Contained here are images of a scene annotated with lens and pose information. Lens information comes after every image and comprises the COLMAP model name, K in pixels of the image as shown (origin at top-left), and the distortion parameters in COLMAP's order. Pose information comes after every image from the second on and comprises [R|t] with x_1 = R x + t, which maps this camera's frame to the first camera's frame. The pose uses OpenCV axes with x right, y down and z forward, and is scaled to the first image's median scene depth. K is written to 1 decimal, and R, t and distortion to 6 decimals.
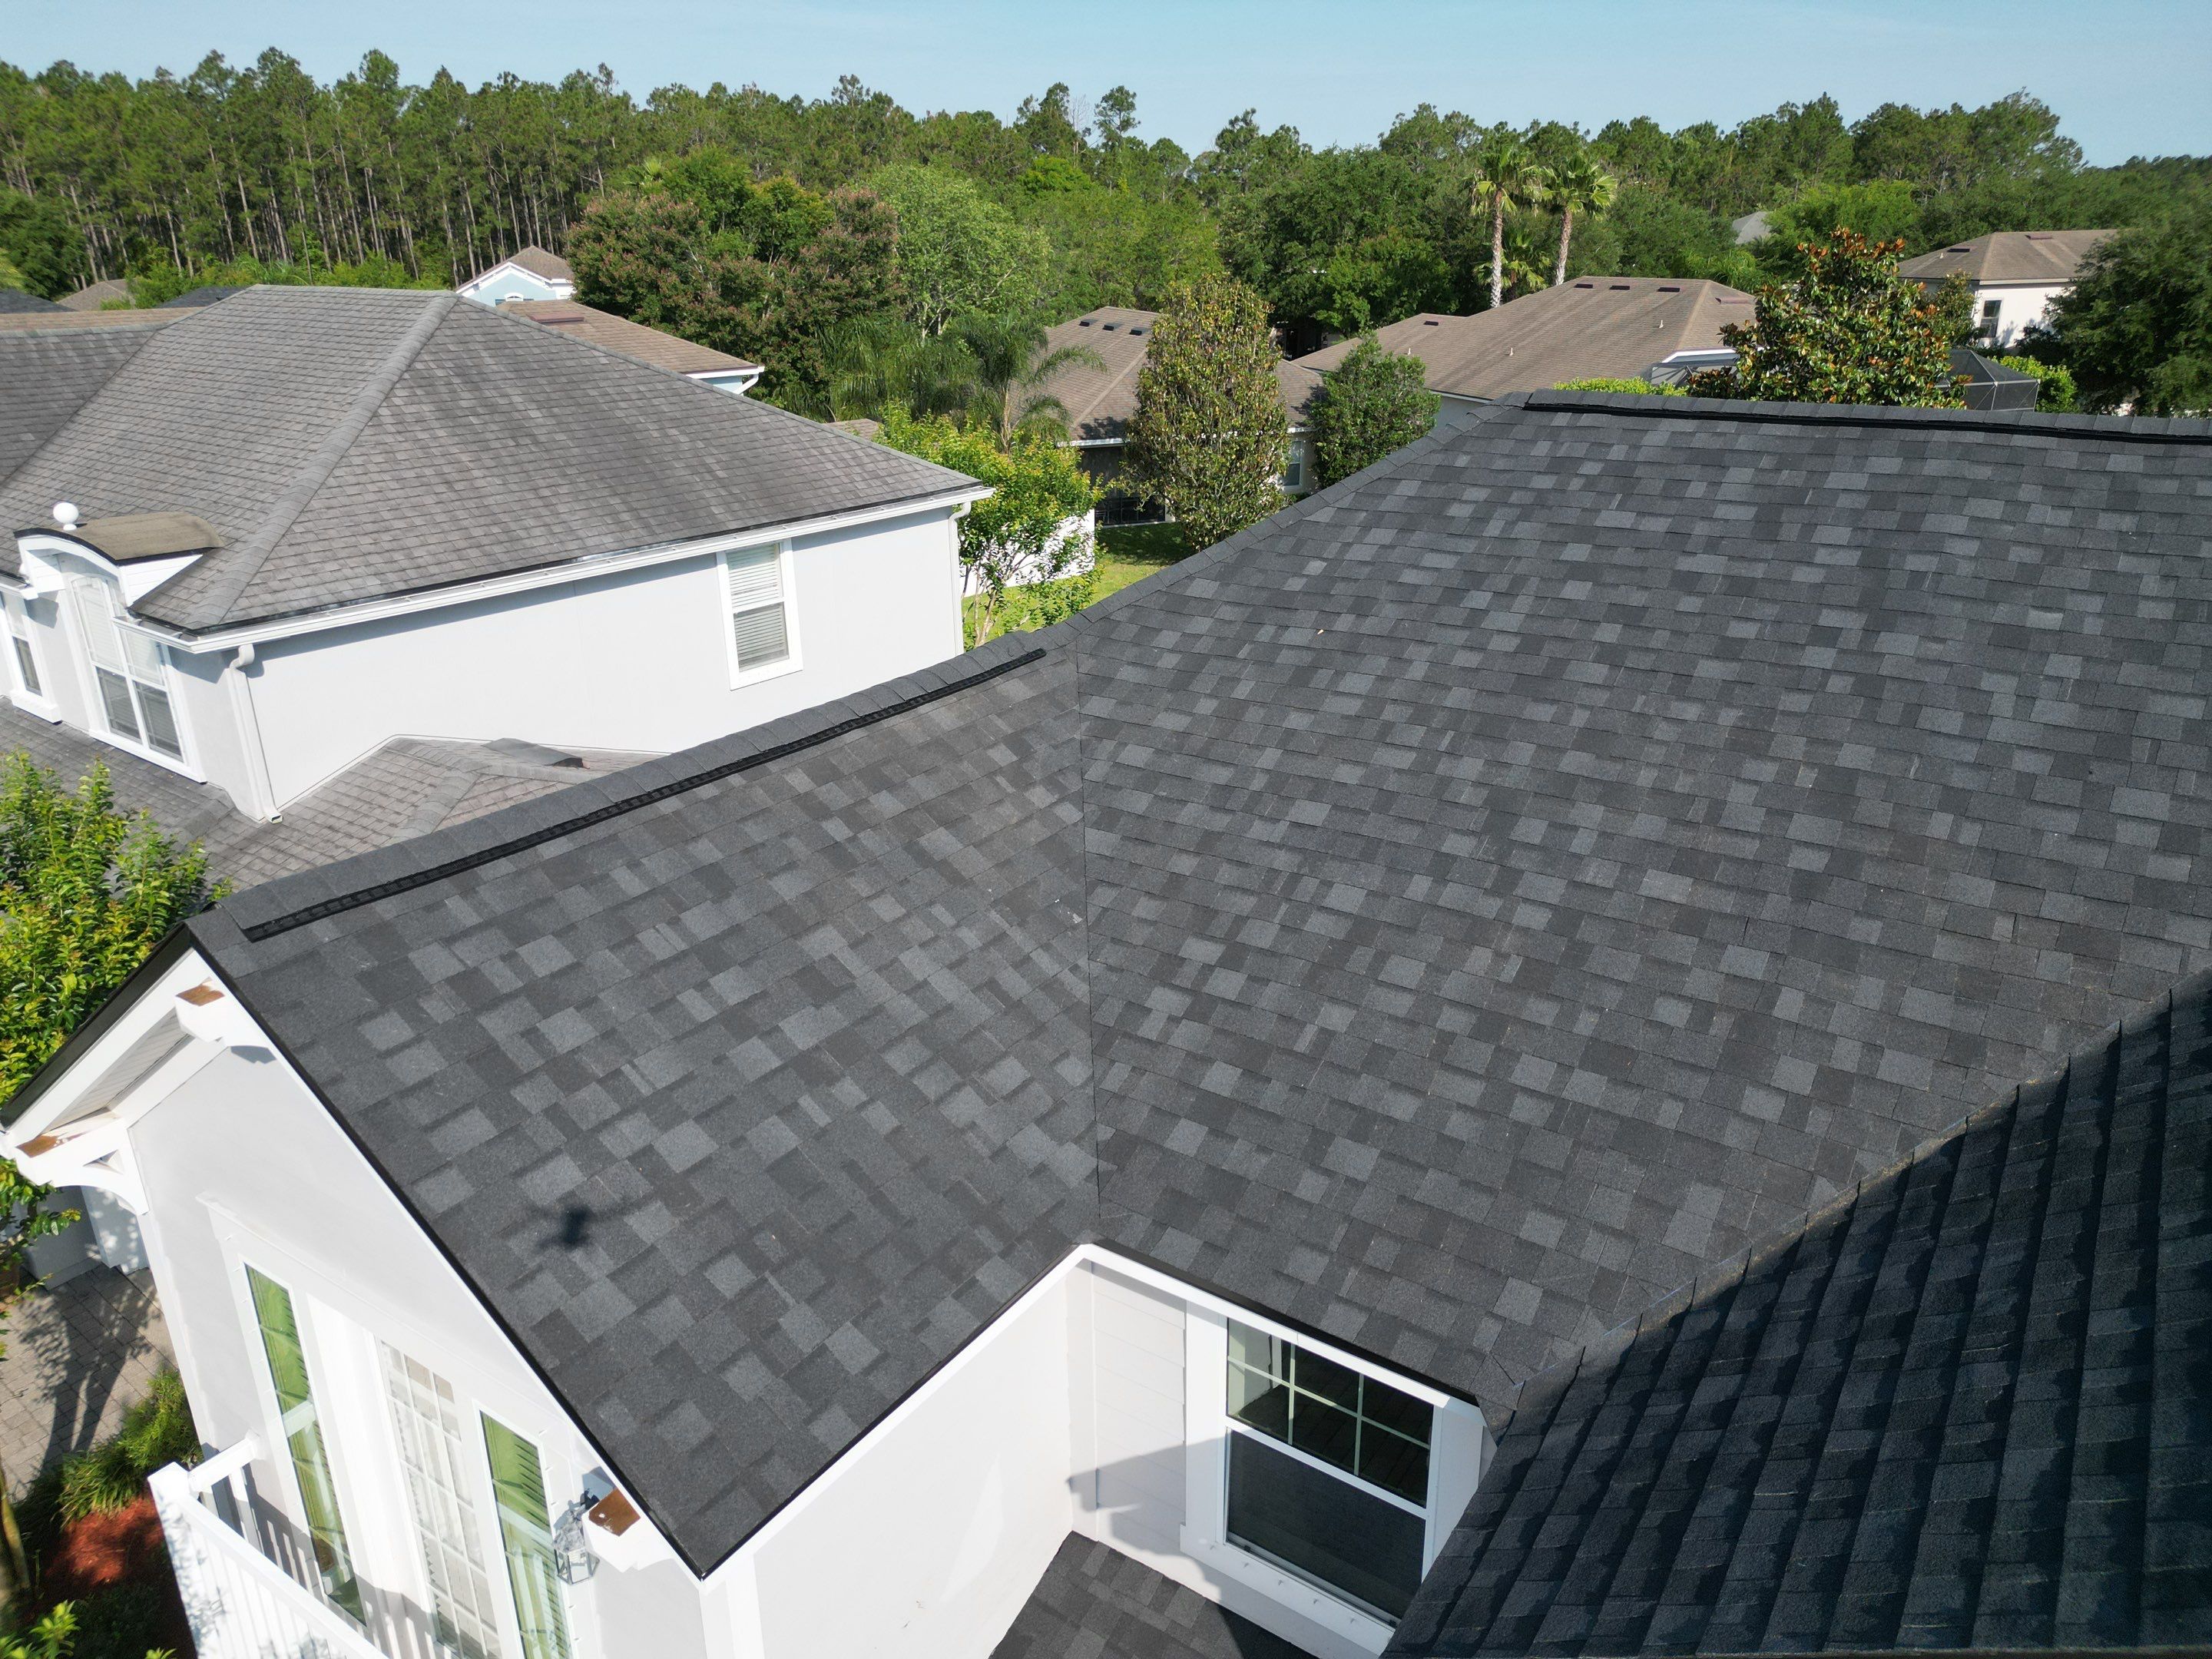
lens RADIAL K [[1526.0, 0, 1112.1], [0, 1526.0, 825.6], [0, 0, 1]] dist [0.064276, -0.059795]
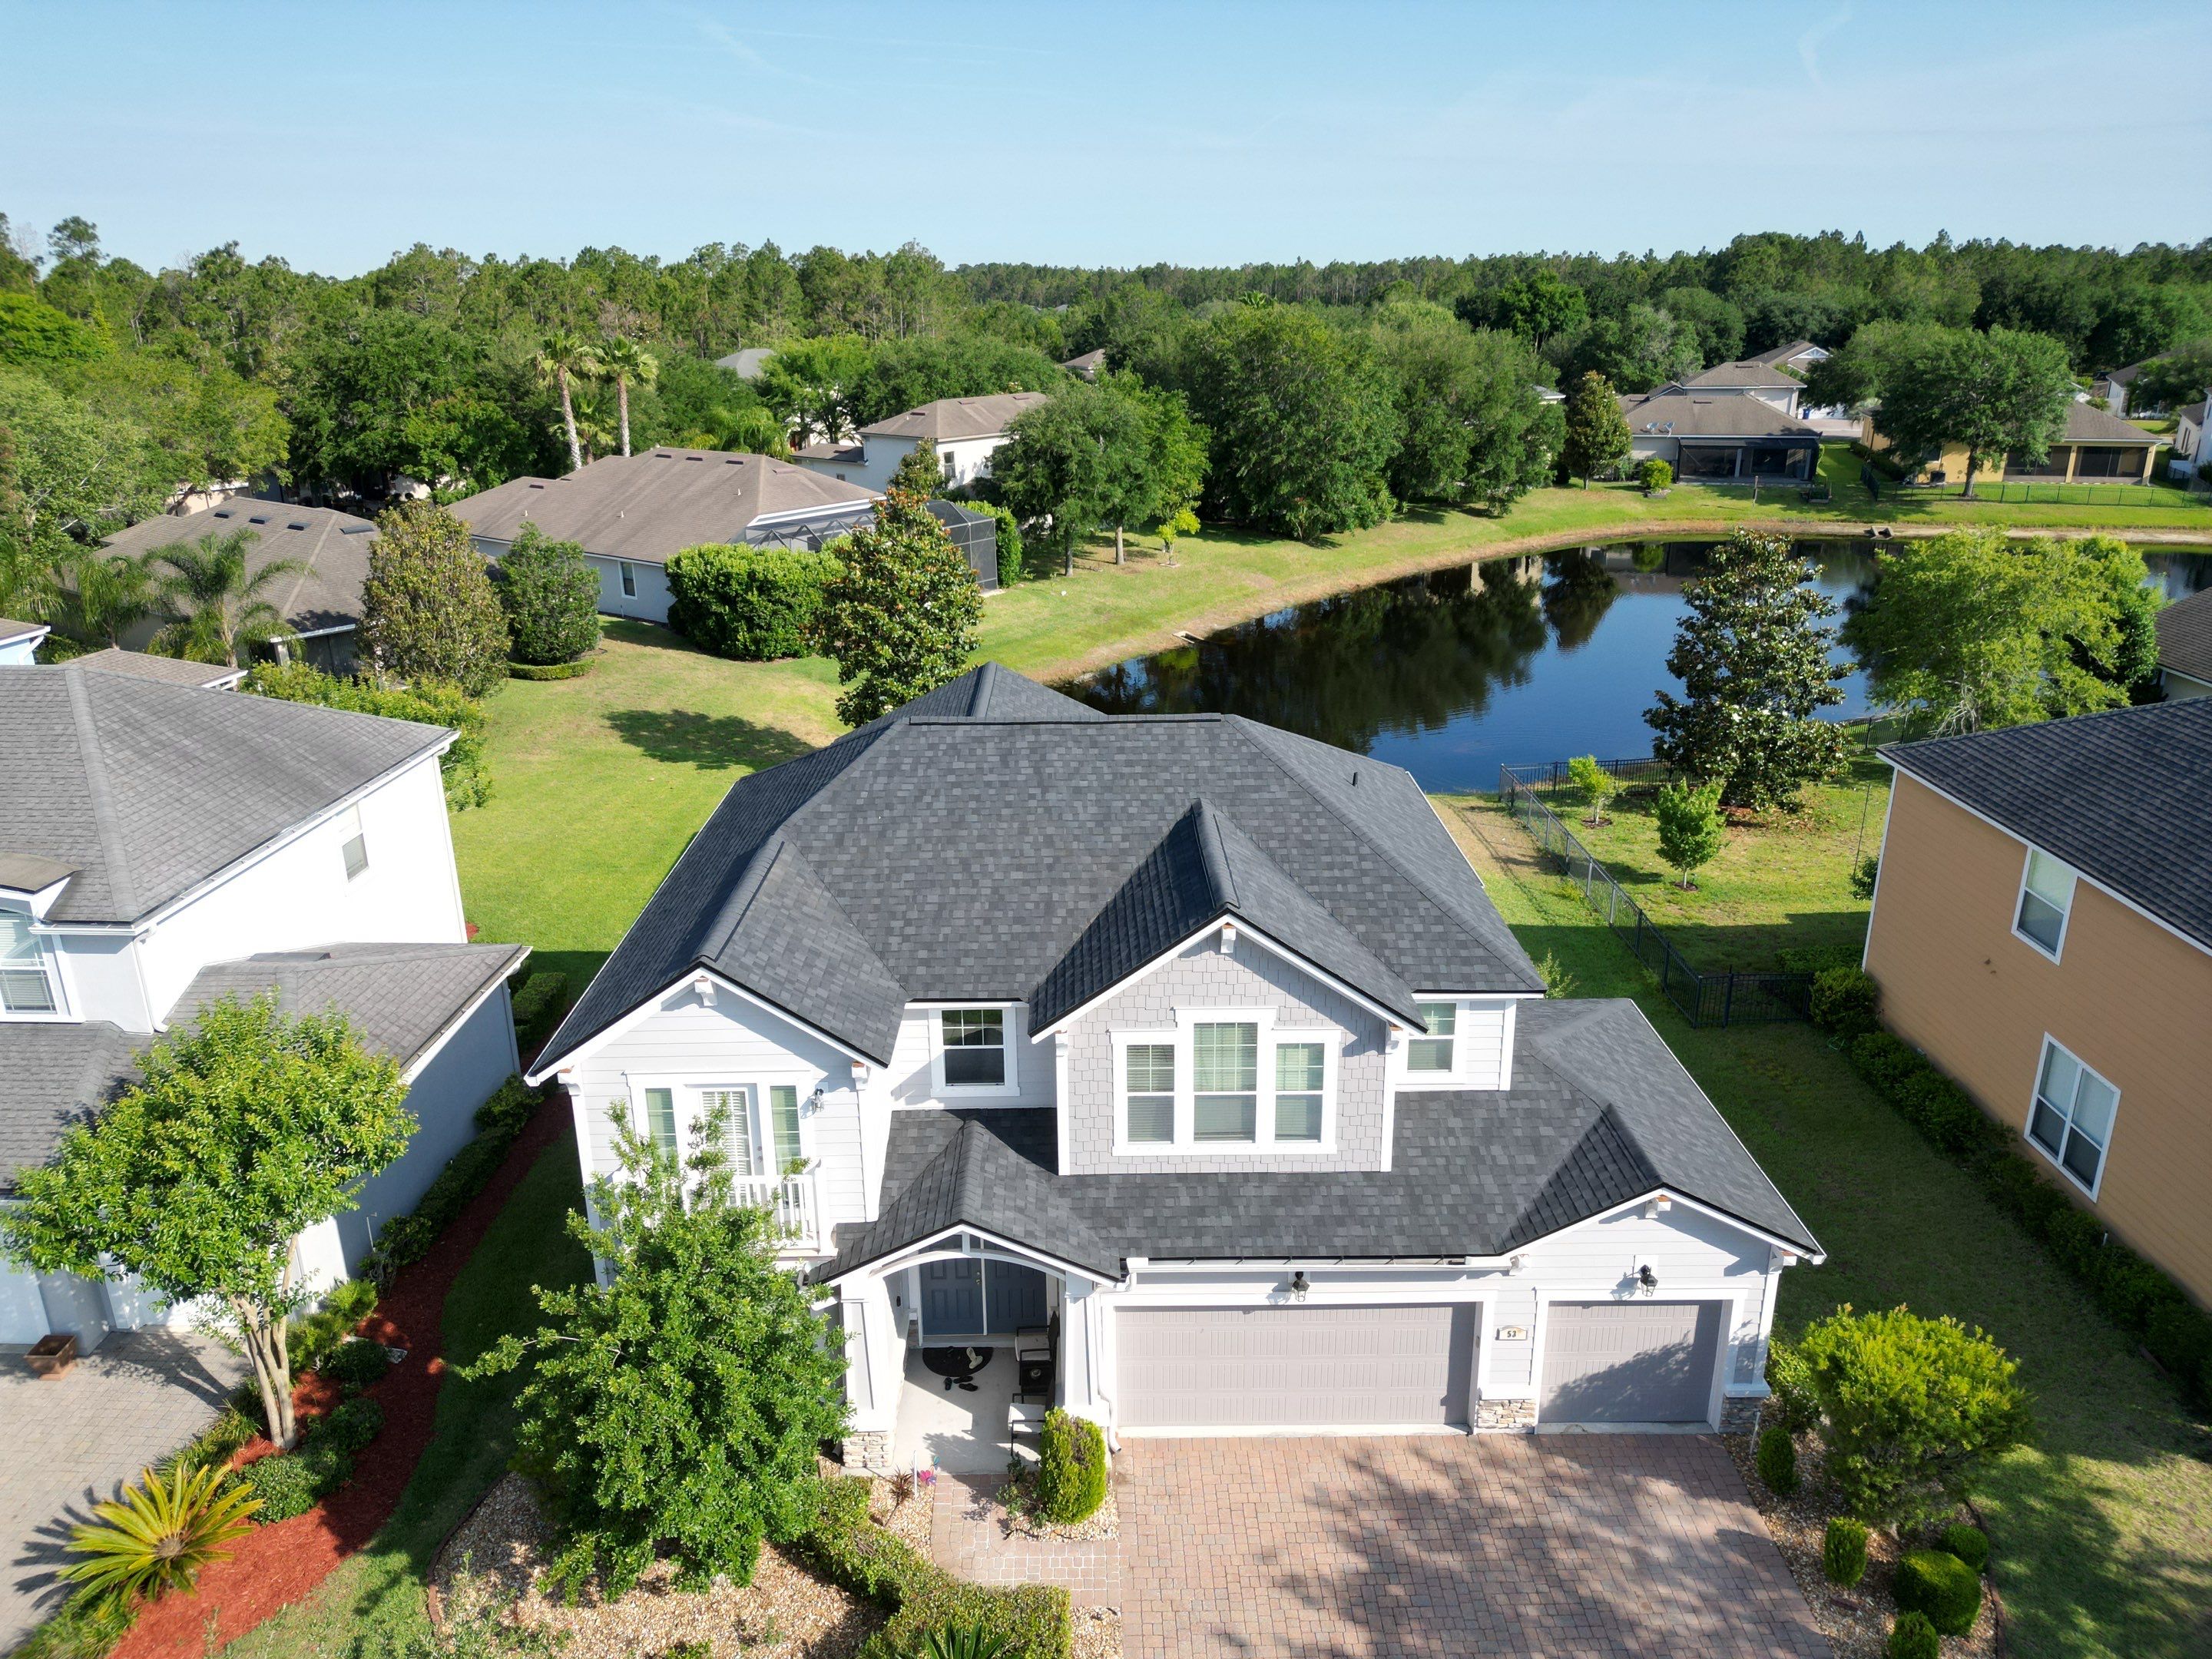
lens RADIAL K [[1526.0, 0, 1112.1], [0, 1526.0, 825.6], [0, 0, 1]] dist [0.064276, -0.059795]
pose [[0.815011, -0.183133, 0.549745, -0.159788], [0.204795, 0.978549, 0.022364, -0.012368], [-0.542049, 0.094358, 0.835033, -0.242201]]
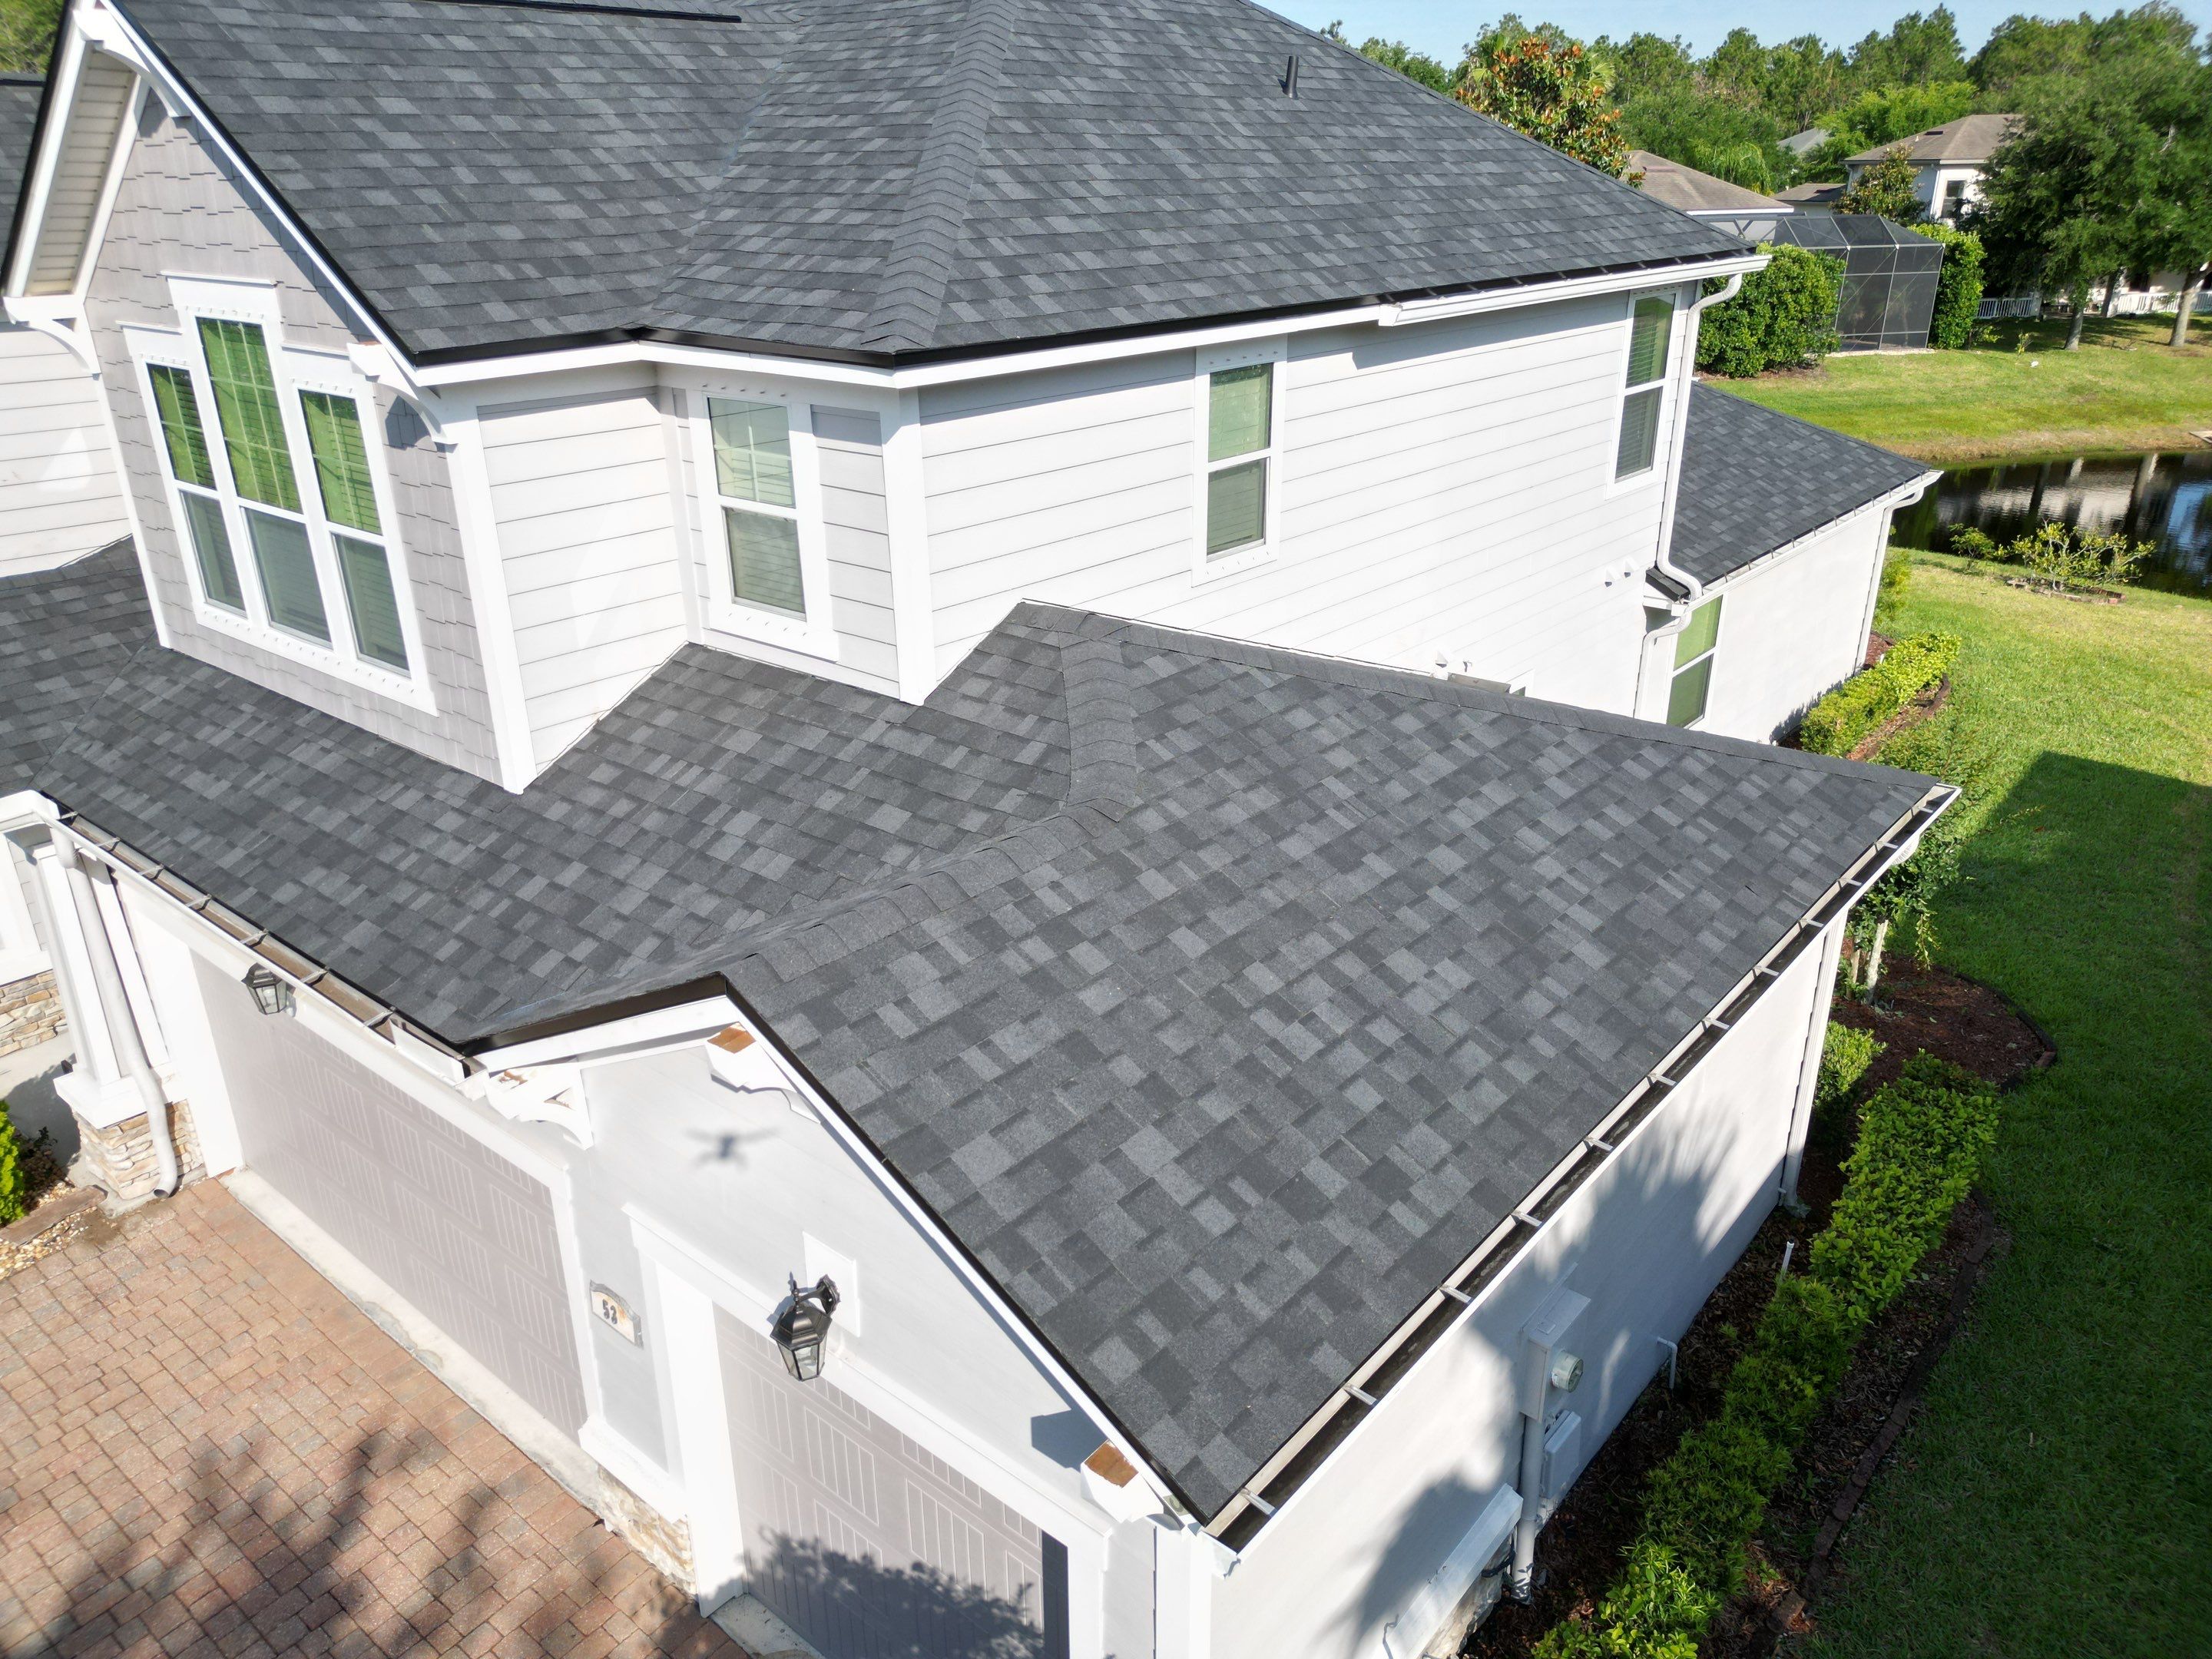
lens RADIAL K [[1570.1, 0, 1165.5], [0, 1570.1, 820.7], [0, 0, 1]] dist [-0.003897, 0.046670]
pose [[0.997109, 0.034624, -0.067632, 0.162331], [-0.033151, 0.999191, 0.022782, 0.091219], [0.068366, -0.020474, 0.997450, -0.098077]]
